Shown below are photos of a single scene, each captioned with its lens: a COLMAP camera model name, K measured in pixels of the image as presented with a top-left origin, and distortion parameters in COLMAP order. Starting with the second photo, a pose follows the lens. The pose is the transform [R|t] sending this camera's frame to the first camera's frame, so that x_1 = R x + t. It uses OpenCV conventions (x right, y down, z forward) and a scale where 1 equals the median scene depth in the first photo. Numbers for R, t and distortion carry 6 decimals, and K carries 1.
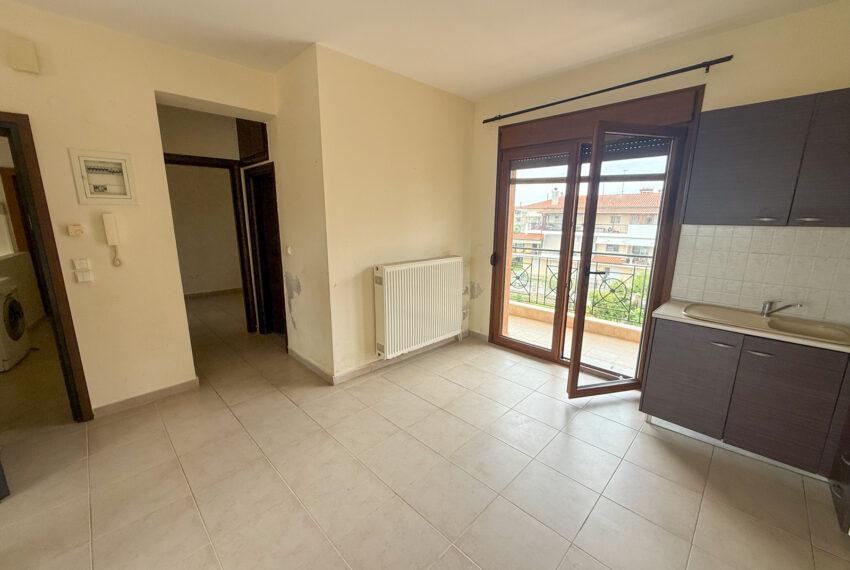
lens RADIAL K [[338.1, 0, 422.1], [0, 338.1, 286.9], [0, 0, 1]] dist [-0.000763, 0.000021]
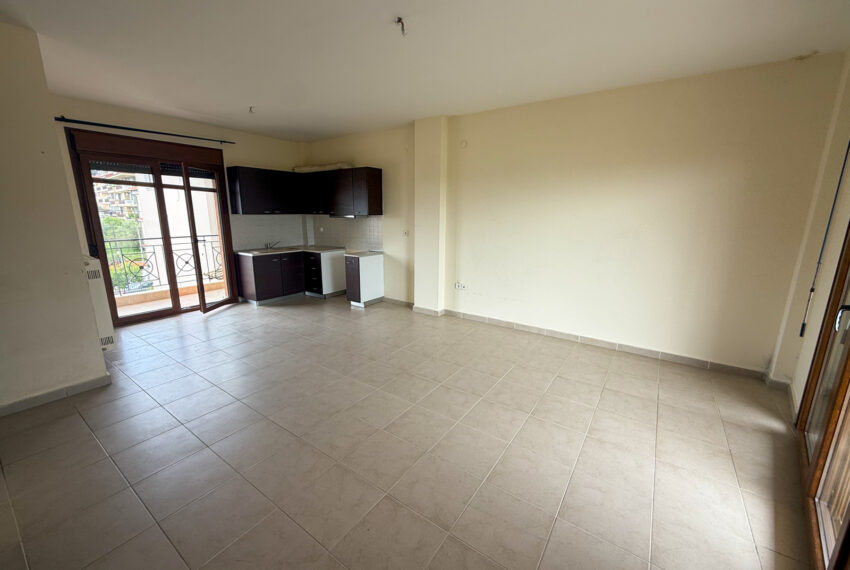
lens RADIAL K [[338.1, 0, 422.9], [0, 338.1, 287.4], [0, 0, 1]] dist [-0.000763, 0.000021]
pose [[-0.169224, -0.220754, 0.960537, -1.296440], [0.197510, 0.947226, 0.252492, -0.043659], [-0.965584, 0.232443, -0.116692, 0.169310]]
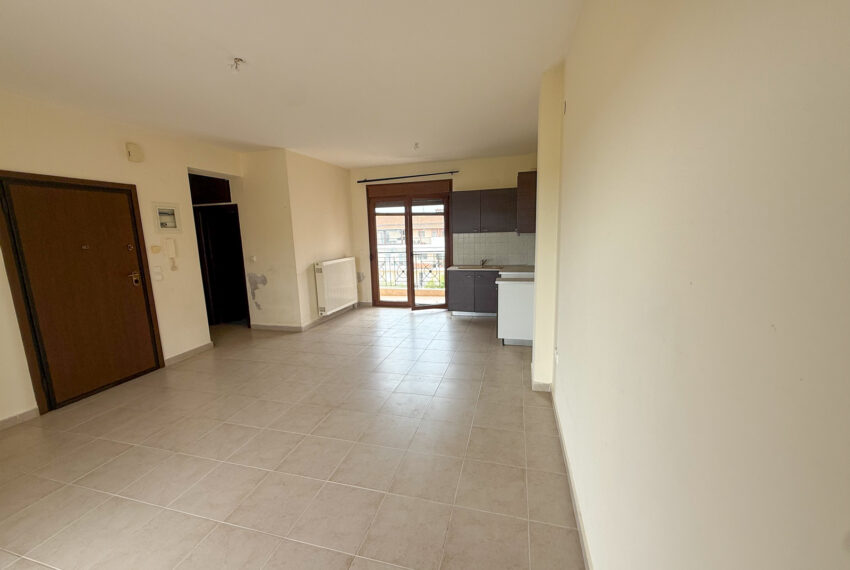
lens RADIAL K [[338.1, 0, 421.8], [0, 338.1, 286.4], [0, 0, 1]] dist [-0.000763, 0.000021]
pose [[0.869222, -0.110277, 0.481966, -0.533960], [0.135479, 0.990623, -0.017676, 0.172082], [-0.475498, 0.080661, 0.876011, -0.833886]]
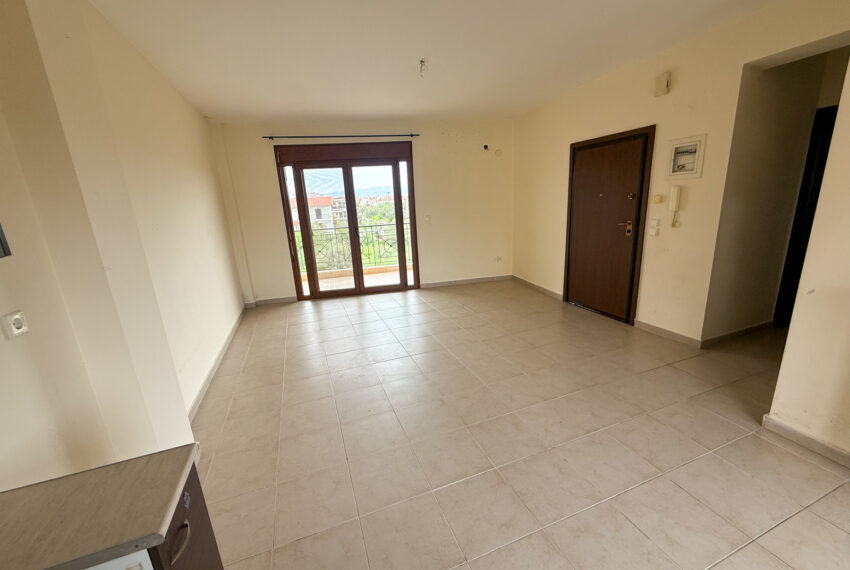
lens RADIAL K [[338.1, 0, 425.0], [0, 338.1, 285.7], [0, 0, 1]] dist [-0.000763, 0.000021]
pose [[-0.411589, 0.243938, -0.878117, 0.575946], [-0.137417, 0.935887, 0.324396, -0.115845], [0.900950, 0.254186, -0.351680, 0.532952]]
